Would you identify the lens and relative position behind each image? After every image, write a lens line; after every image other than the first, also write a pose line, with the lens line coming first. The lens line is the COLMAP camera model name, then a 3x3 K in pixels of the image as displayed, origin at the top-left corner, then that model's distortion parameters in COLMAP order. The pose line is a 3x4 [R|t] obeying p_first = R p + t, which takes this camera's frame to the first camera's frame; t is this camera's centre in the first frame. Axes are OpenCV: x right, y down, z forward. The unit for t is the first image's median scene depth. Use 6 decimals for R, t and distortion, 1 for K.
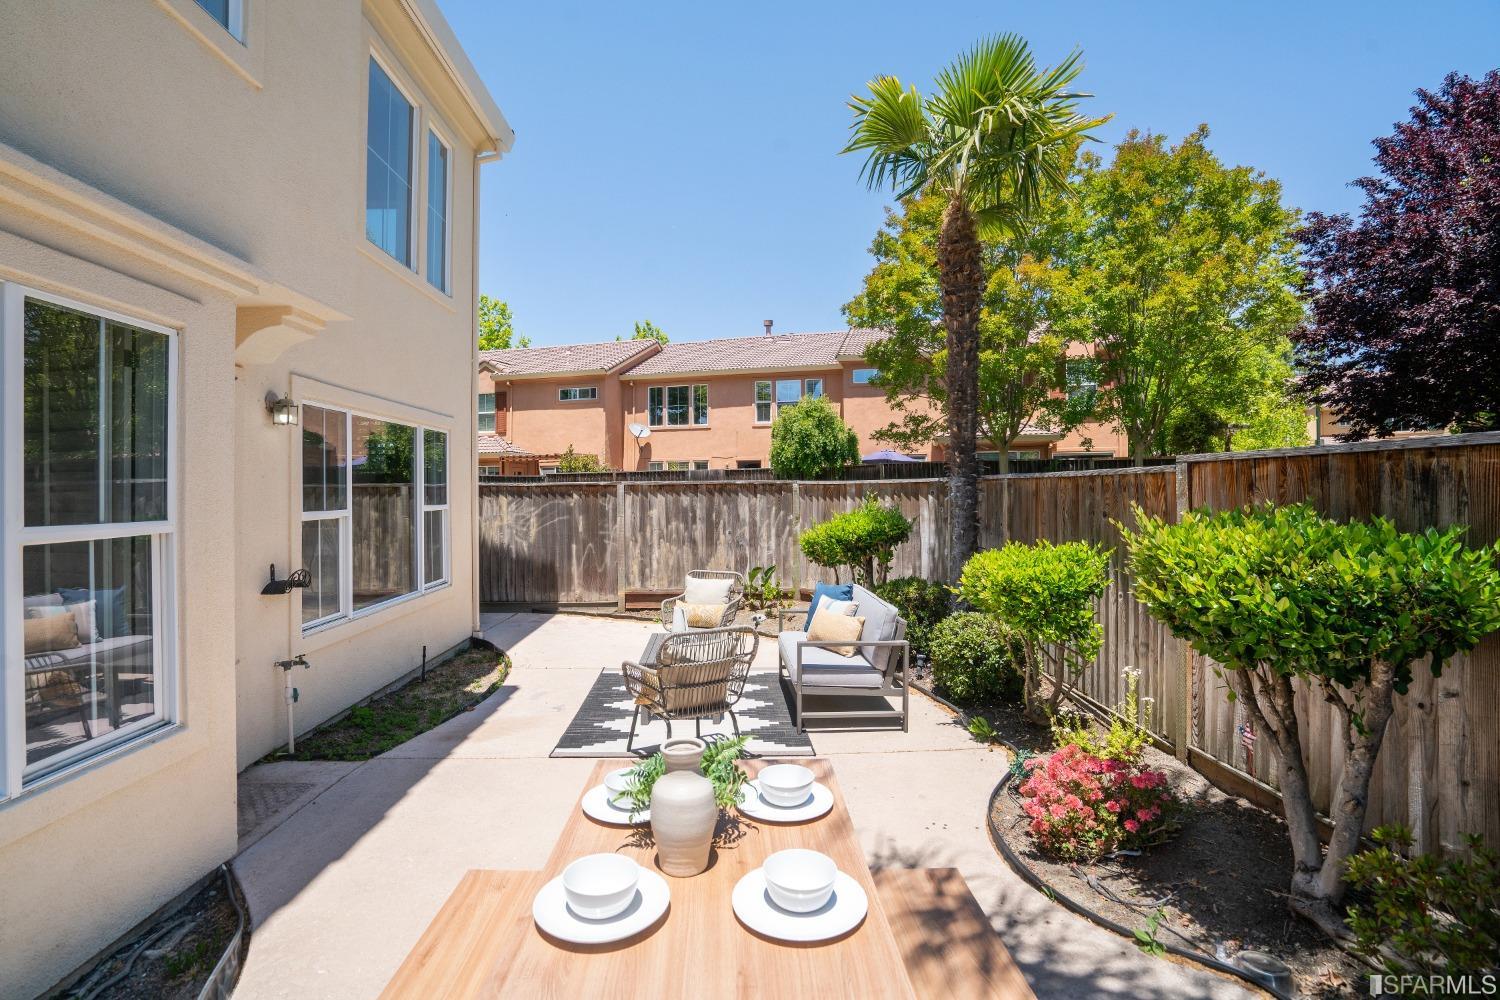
lens RADIAL K [[694.8, 0, 746.2], [0, 694.8, 481.4], [0, 0, 1]] dist [-0.058808, 0.022191]
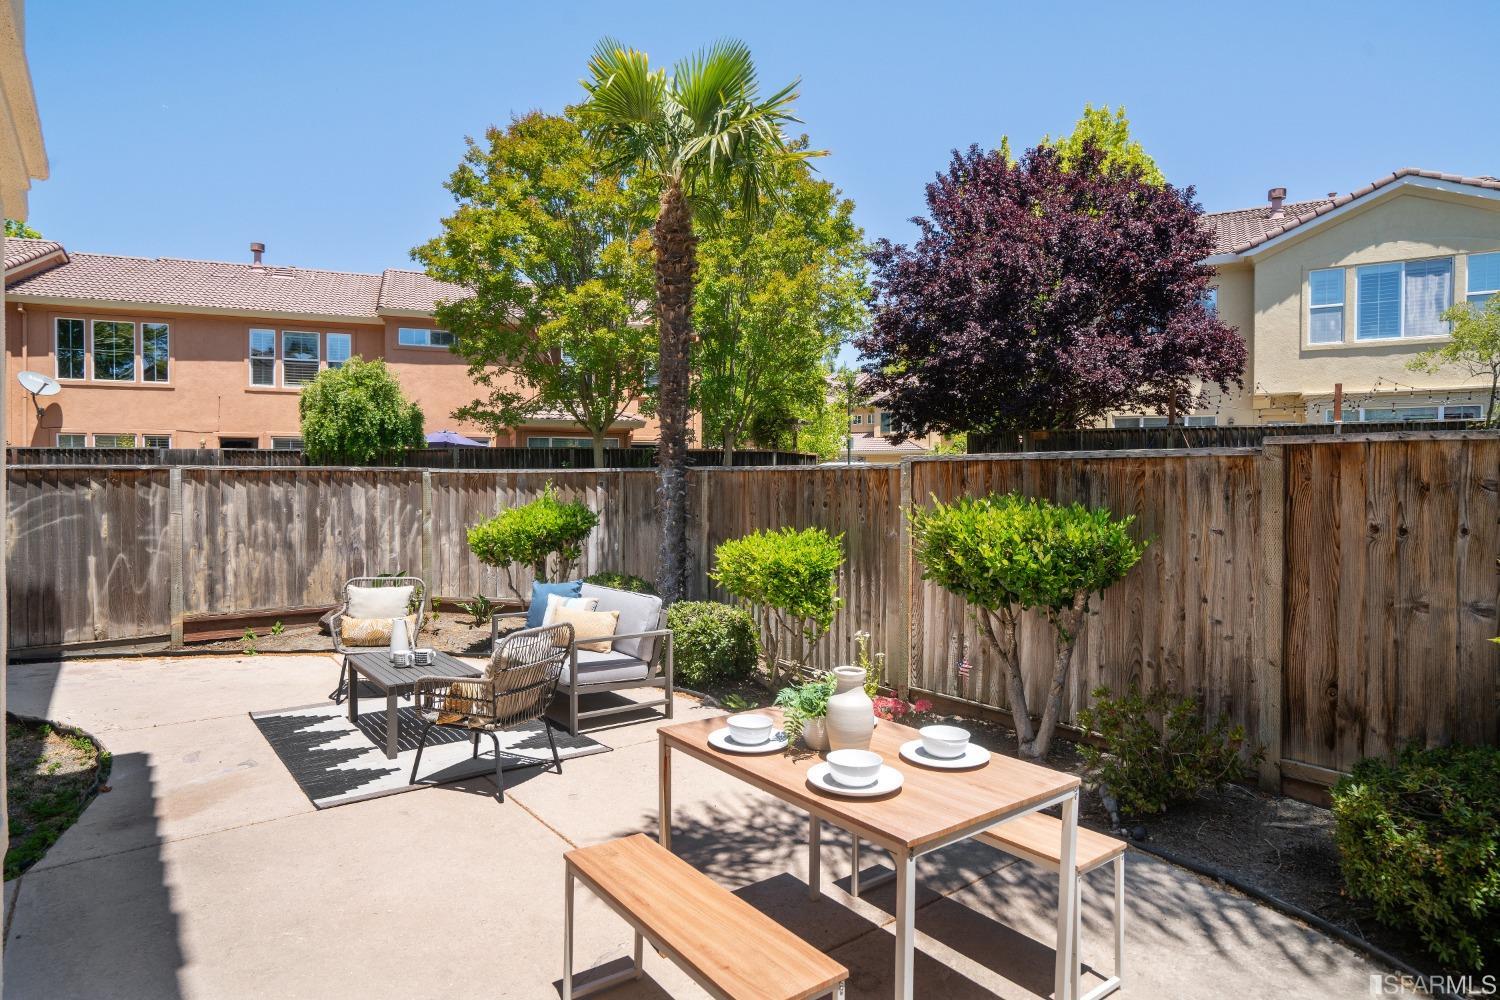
lens RADIAL K [[849.5, 0, 739.8], [0, 849.5, 489.1], [0, 0, 1]] dist [-0.050168, 0.048032]
pose [[0.816333, 0.003375, 0.577571, -0.205233], [-0.016659, 0.999704, 0.017705, 0.000082], [-0.577341, -0.024075, 0.816148, -0.037758]]
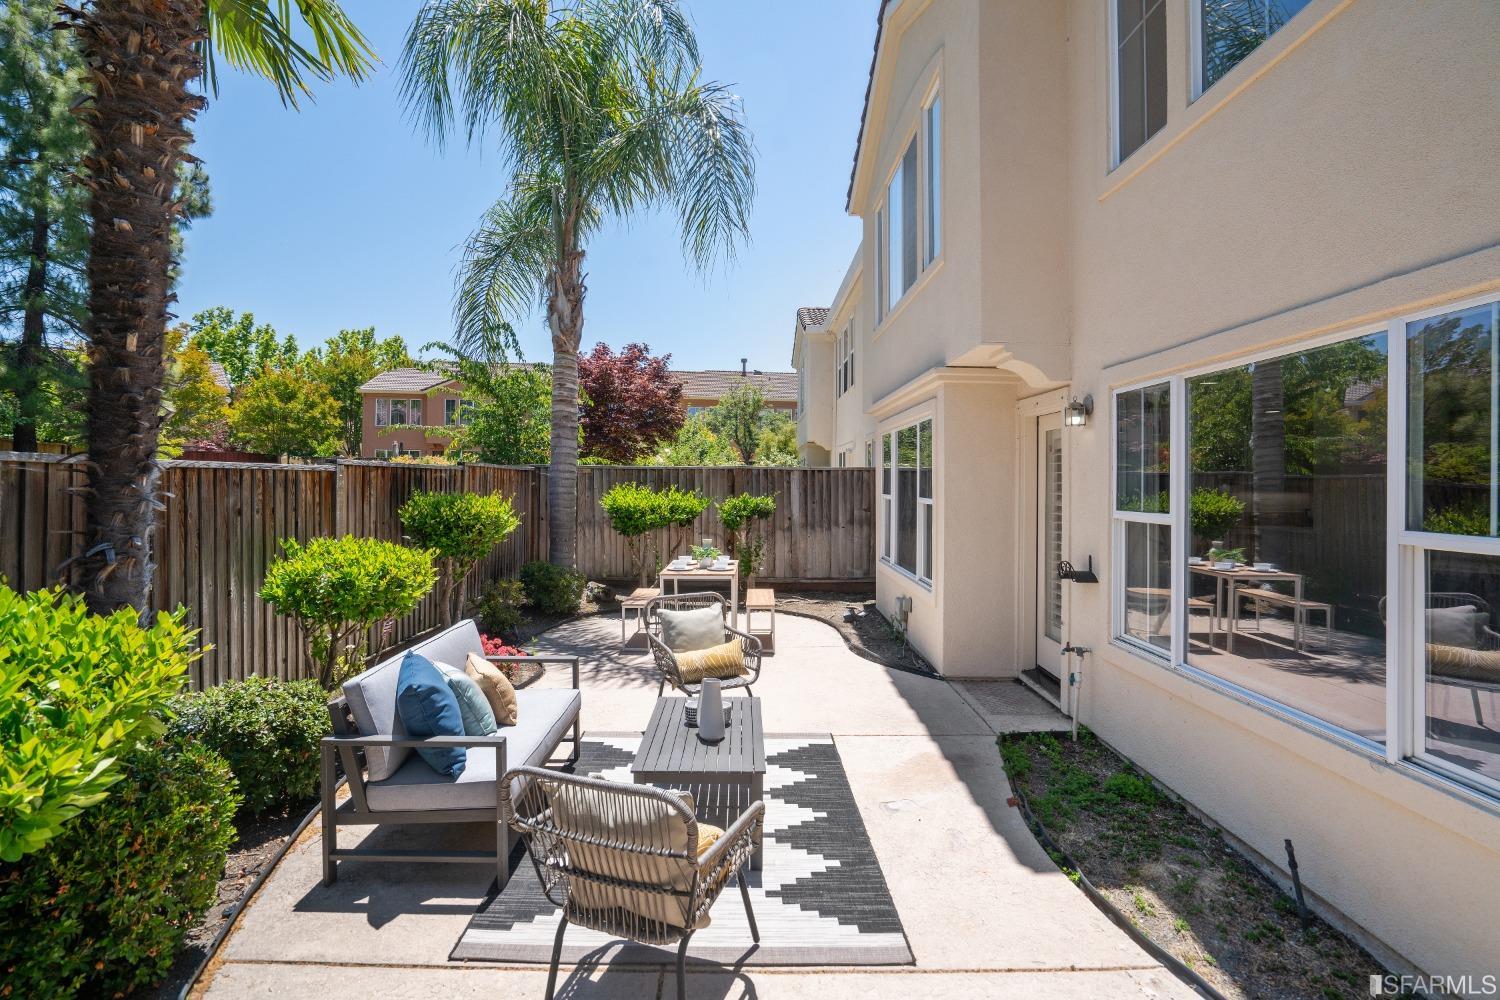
lens RADIAL K [[694.8, 0, 746.2], [0, 694.8, 481.4], [0, 0, 1]] dist [-0.058808, 0.022191]
pose [[-0.999733, -0.000090, 0.023102, -0.081394], [-0.000437, 0.999887, -0.015027, 0.009127], [-0.023098, -0.015033, -0.999620, 0.943158]]
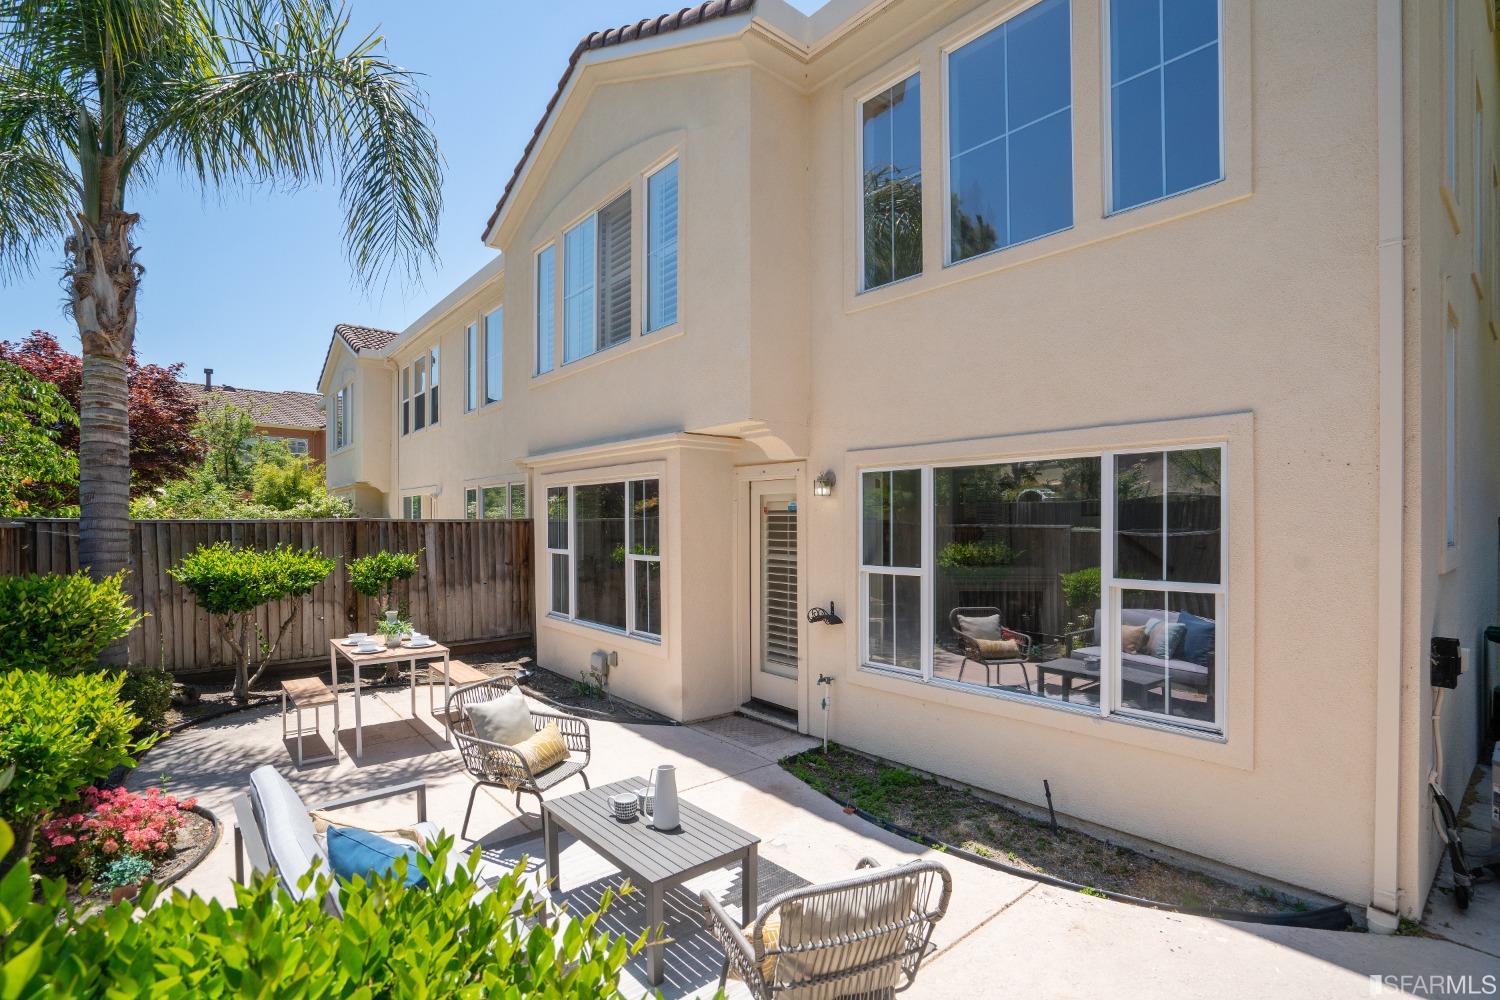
lens RADIAL K [[705.2, 0, 746.3], [0, 705.2, 529.4], [0, 0, 1]] dist [-0.077369, 0.038750]
pose [[-0.778220, 0.016632, -0.627772, 0.130093], [0.016528, 0.999845, 0.006000, -0.013351], [0.627775, -0.005707, -0.778374, 0.880834]]
